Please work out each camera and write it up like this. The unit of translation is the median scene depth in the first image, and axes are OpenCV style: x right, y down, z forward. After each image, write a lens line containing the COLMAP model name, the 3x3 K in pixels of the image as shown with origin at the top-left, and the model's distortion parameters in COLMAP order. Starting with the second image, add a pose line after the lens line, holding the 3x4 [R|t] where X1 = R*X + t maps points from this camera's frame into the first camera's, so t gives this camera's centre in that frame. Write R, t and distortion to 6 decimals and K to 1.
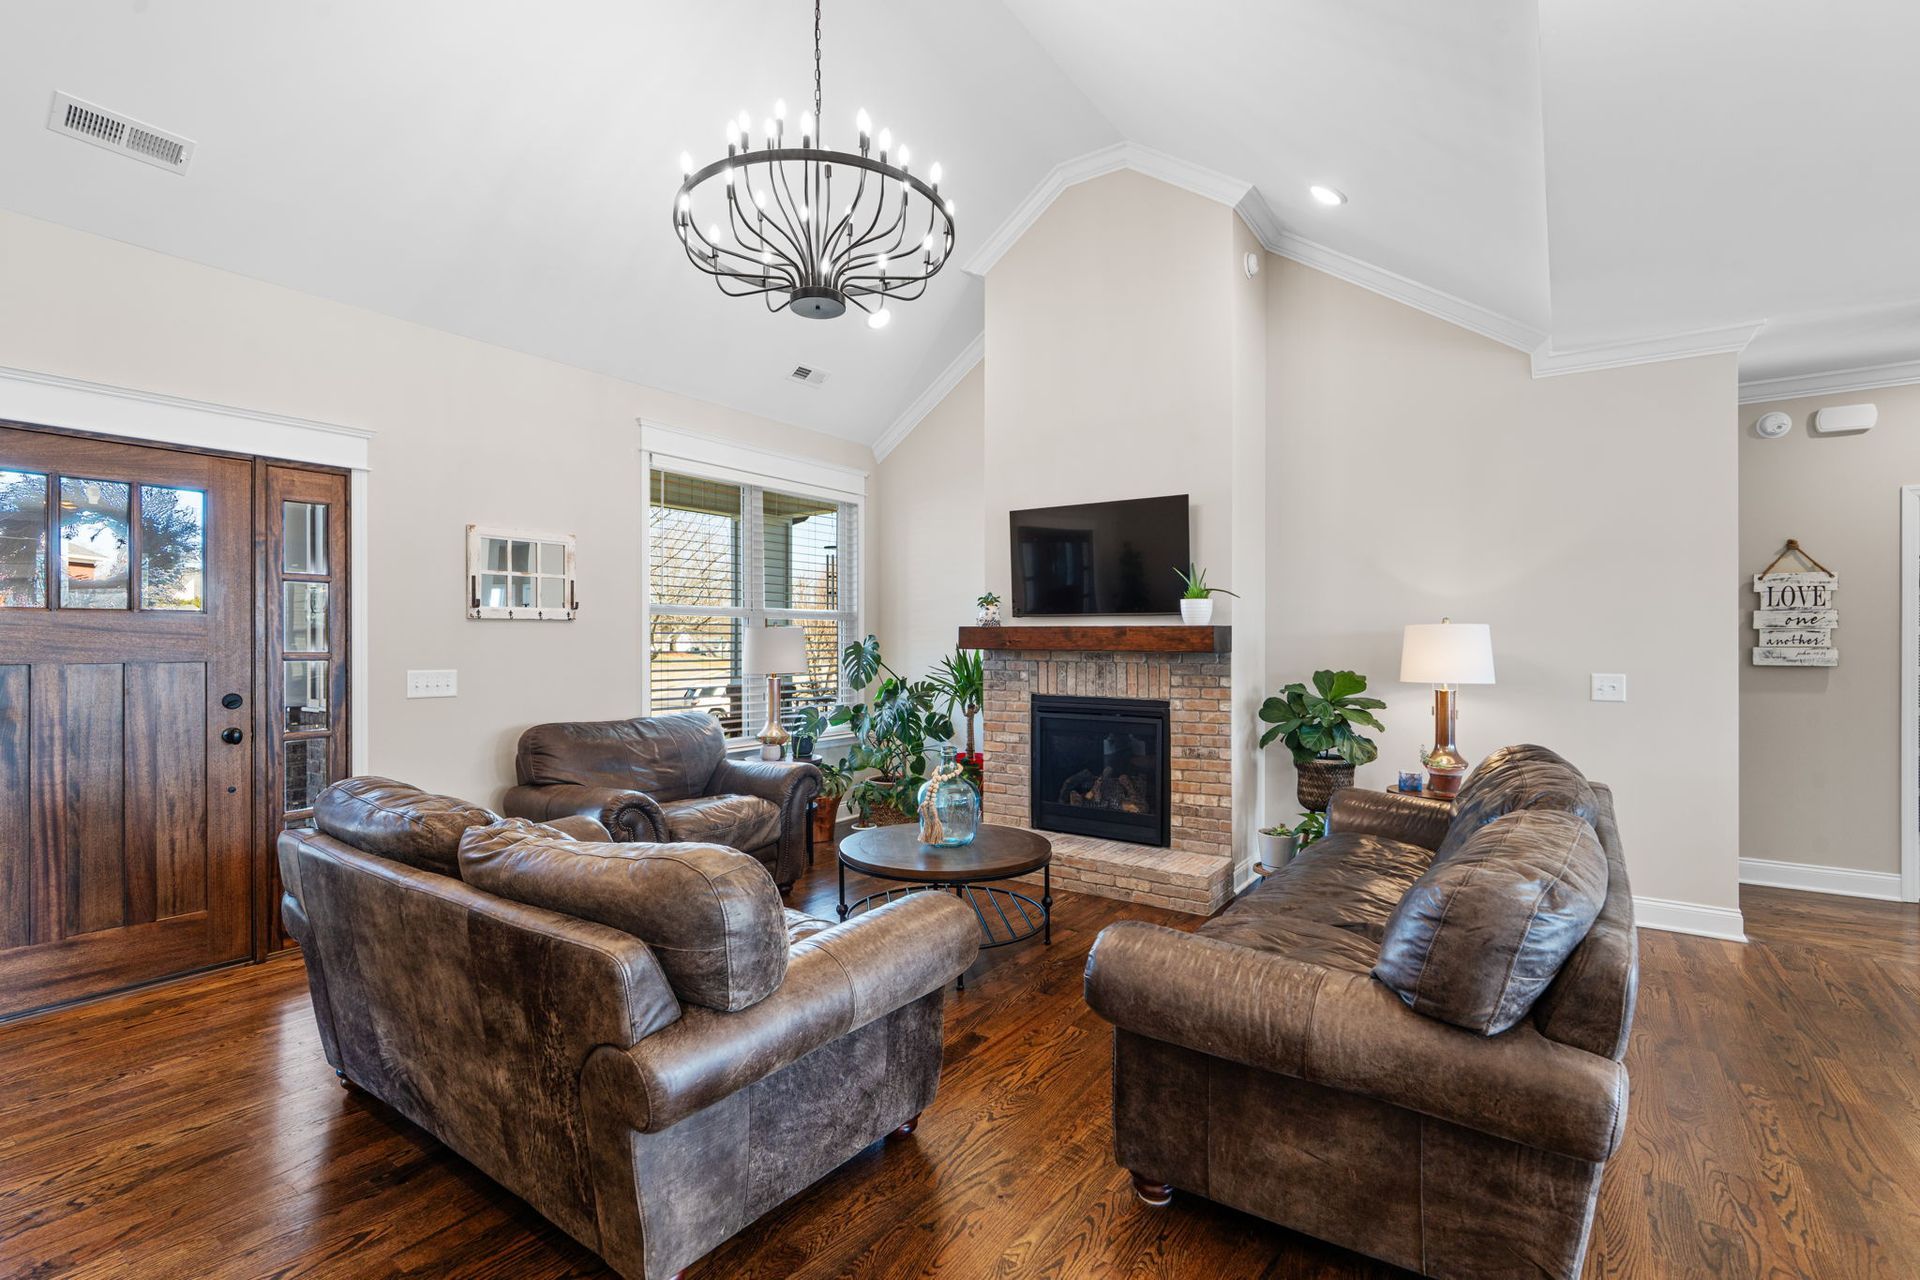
lens RADIAL K [[867.6, 0, 953.7], [0, 867.6, 639.3], [0, 0, 1]] dist [-0.004479, 0.001572]
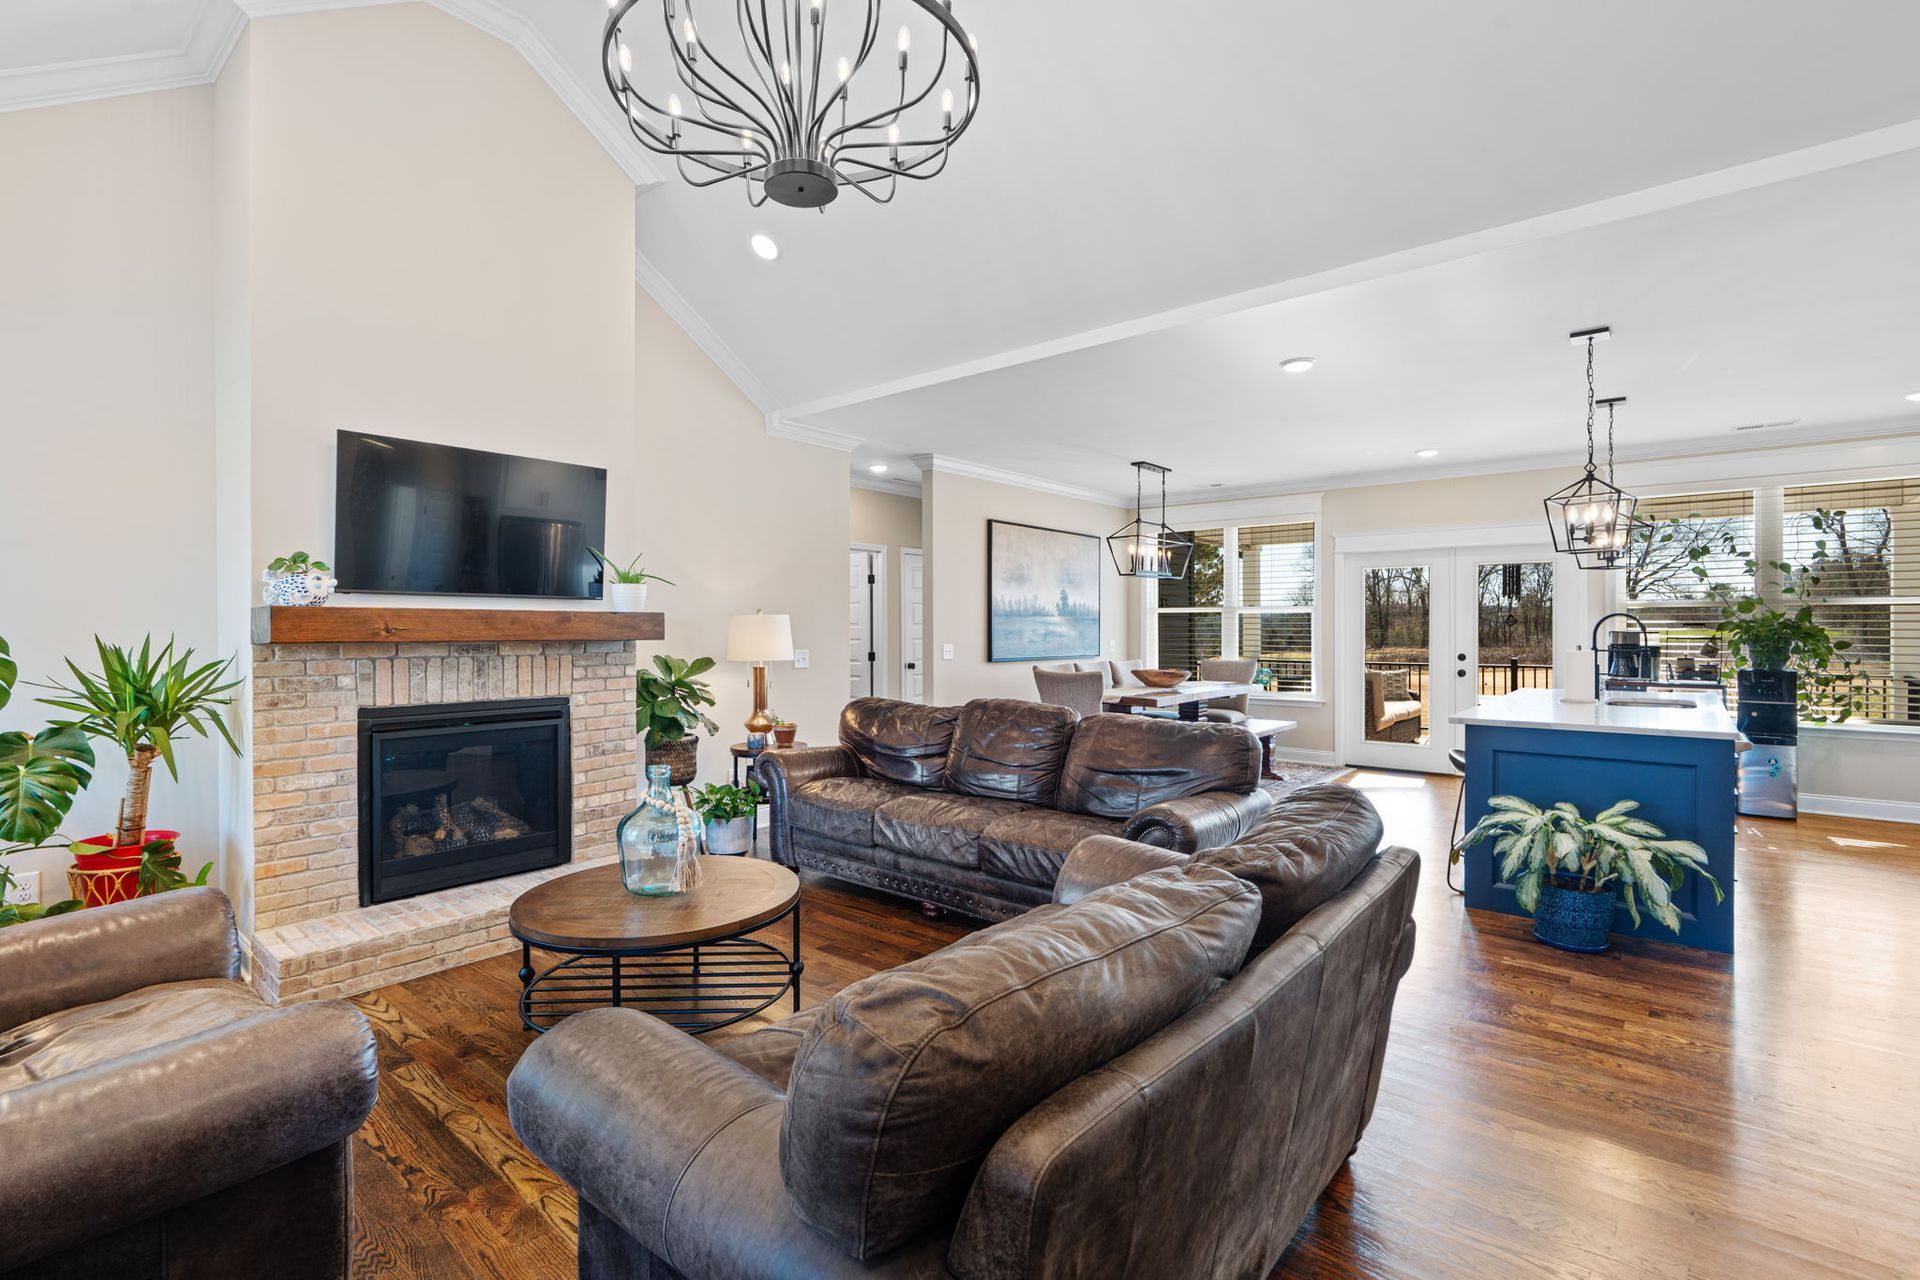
lens RADIAL K [[867.6, 0, 967.7], [0, 867.6, 631.3], [0, 0, 1]] dist [-0.004479, 0.001572]
pose [[0.078007, -0.006669, 0.996930, -0.615145], [0.001569, 0.999977, 0.006567, -0.000467], [-0.996952, 0.001052, 0.078016, 0.540917]]
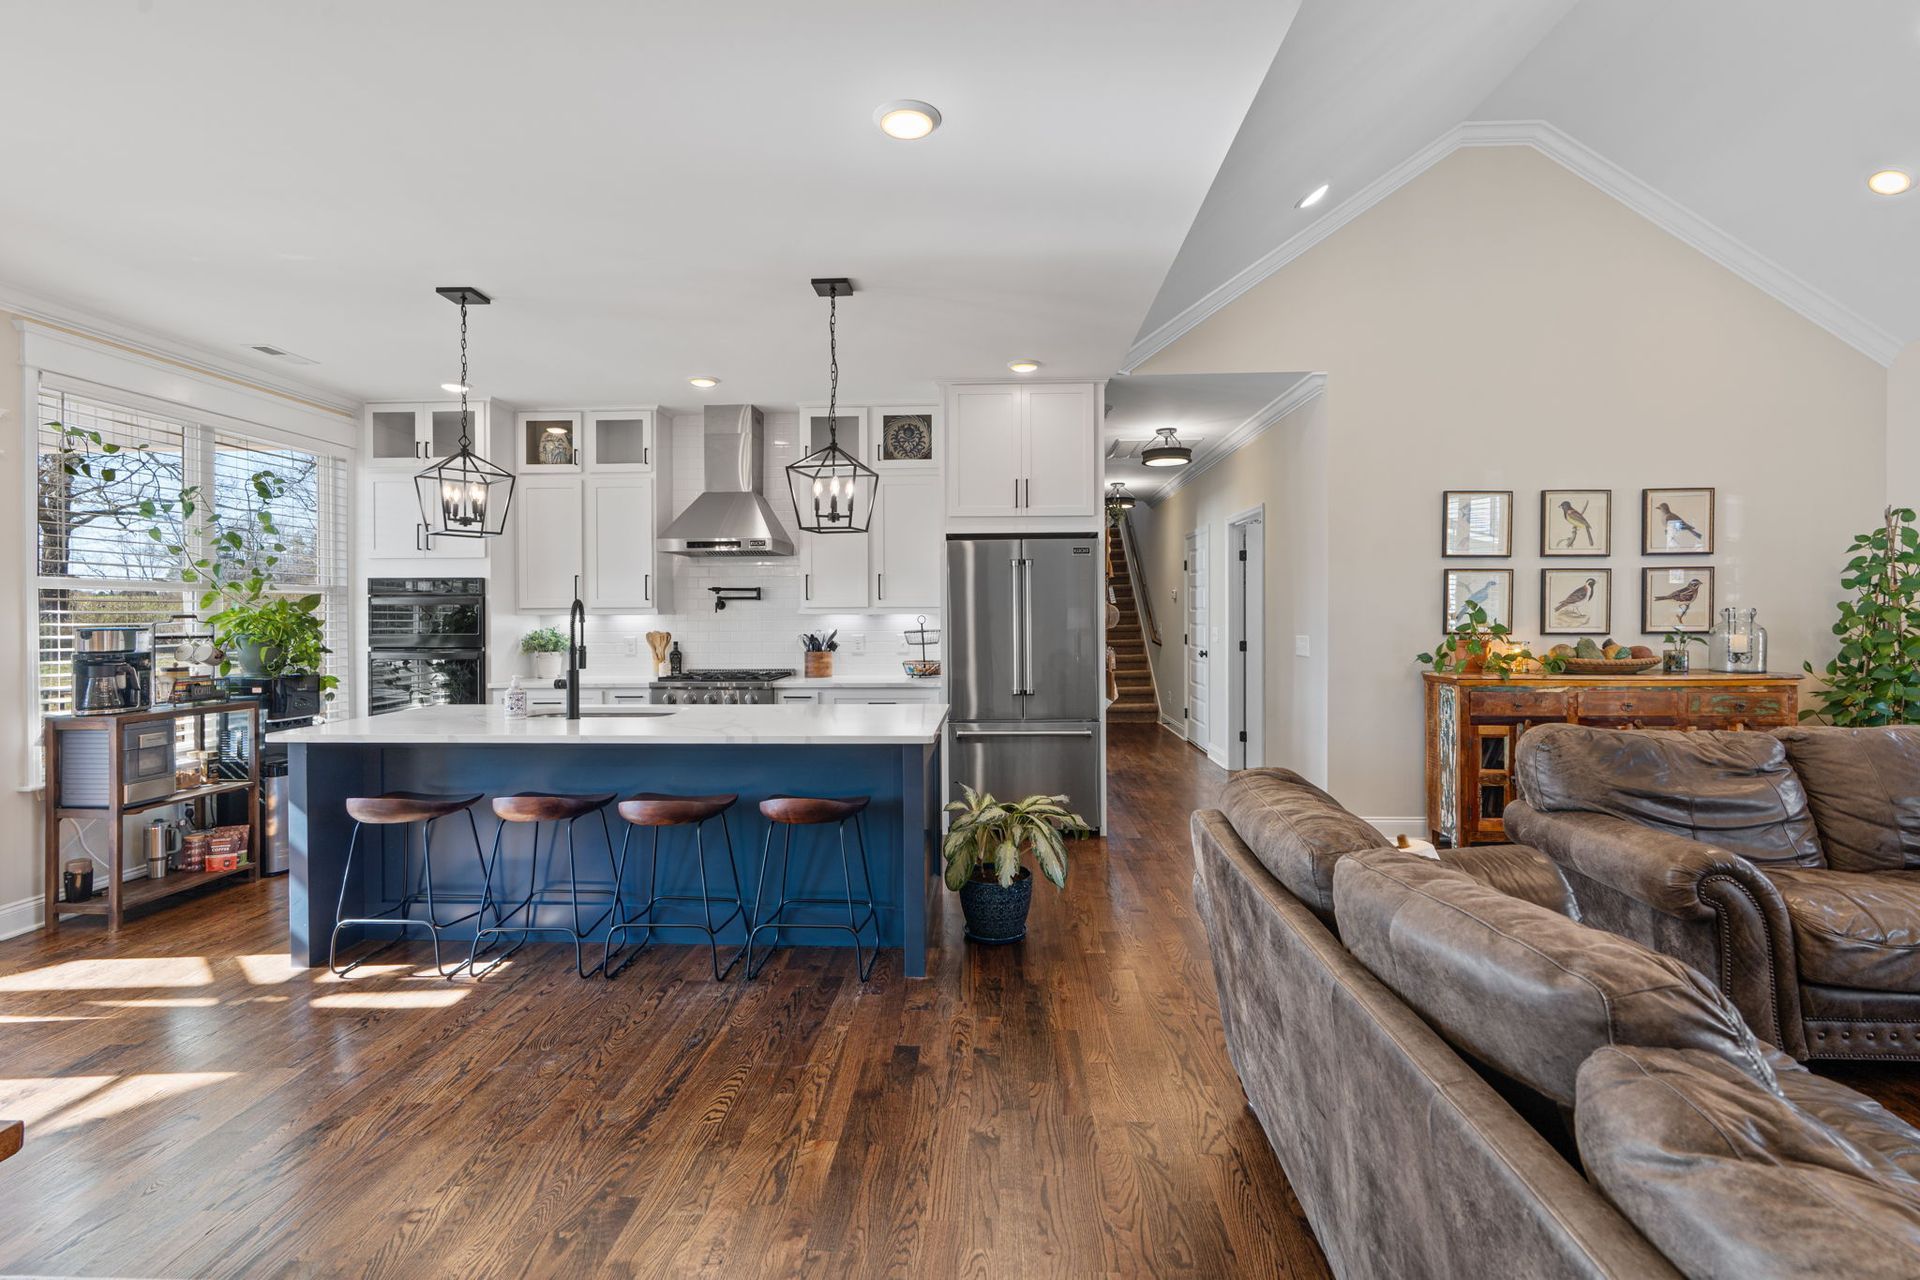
lens RADIAL K [[867.6, 0, 965.5], [0, 867.6, 617.8], [0, 0, 1]] dist [-0.004479, 0.001572]
pose [[-0.847370, 0.007336, -0.530953, 0.652347], [0.005002, 0.999970, 0.005834, 0.000279], [0.530980, 0.002288, -0.847381, 0.710245]]
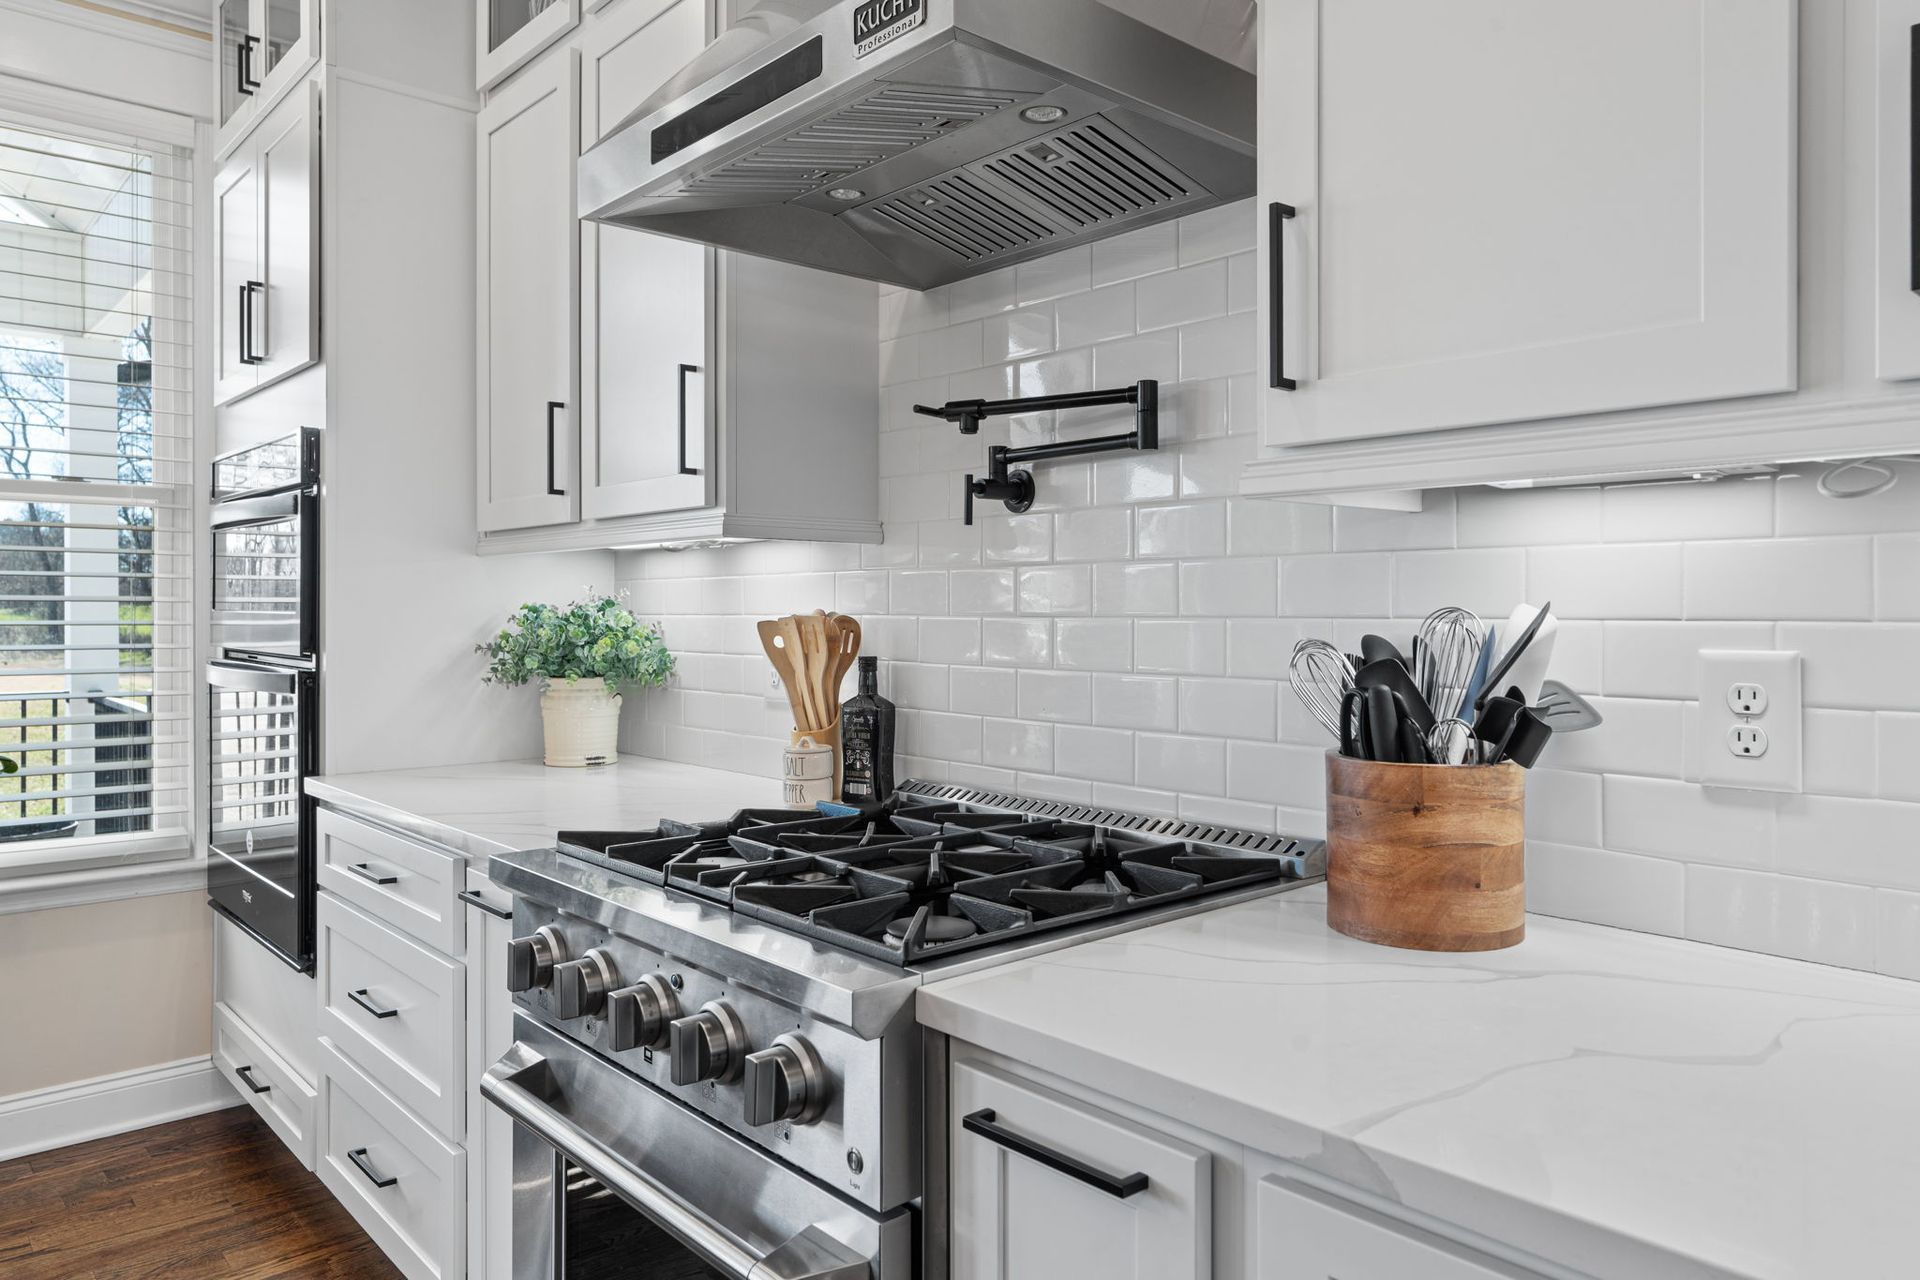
lens RADIAL K [[1276.2, 0, 960.5], [0, 1276.2, 607.3], [0, 0, 1]] dist [0.000505, 0.002257]
pose [[-0.972690, 0.001113, 0.232106, 0.183103], [0.001455, 0.999998, 0.001302, 0.024116], [-0.232105, 0.001604, -0.972690, -0.213198]]
